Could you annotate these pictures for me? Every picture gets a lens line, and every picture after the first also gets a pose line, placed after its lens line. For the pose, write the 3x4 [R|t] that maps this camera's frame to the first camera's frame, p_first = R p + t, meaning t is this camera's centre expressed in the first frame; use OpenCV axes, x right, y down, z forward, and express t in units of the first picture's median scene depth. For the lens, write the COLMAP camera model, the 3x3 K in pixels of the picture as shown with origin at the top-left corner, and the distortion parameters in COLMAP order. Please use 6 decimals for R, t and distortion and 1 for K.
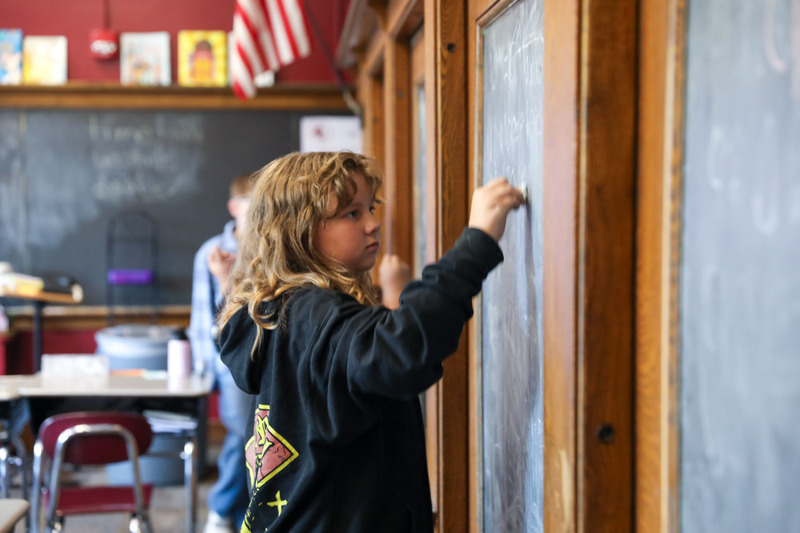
lens RADIAL K [[1591.4, 0, 398.9], [0, 1591.4, 267.0], [0, 0, 1]] dist [0.075980, 0.000000]
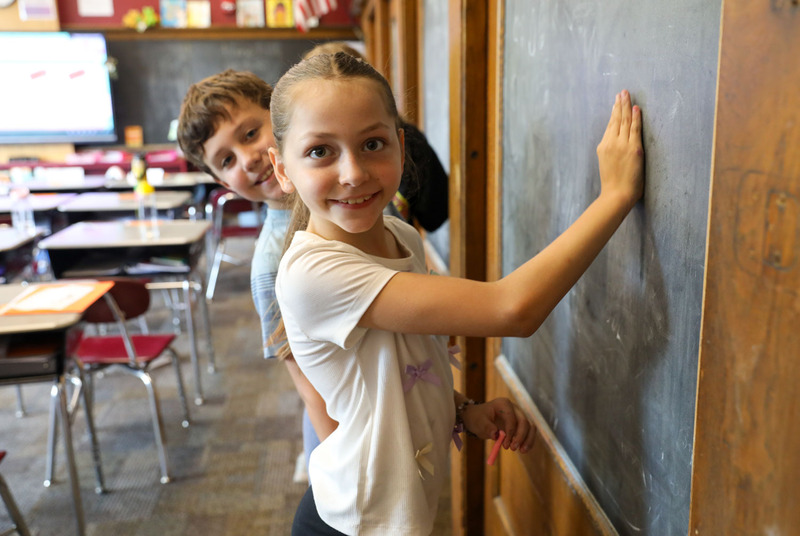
lens RADIAL K [[804.5, 0, 402.9], [0, 804.5, 266.5], [0, 0, 1]] dist [-0.019307, 0.000000]
pose [[0.999672, -0.013750, 0.021599, -0.005682], [0.009722, 0.984235, 0.176597, 0.056533], [-0.023687, -0.176329, 0.984046, -0.219368]]
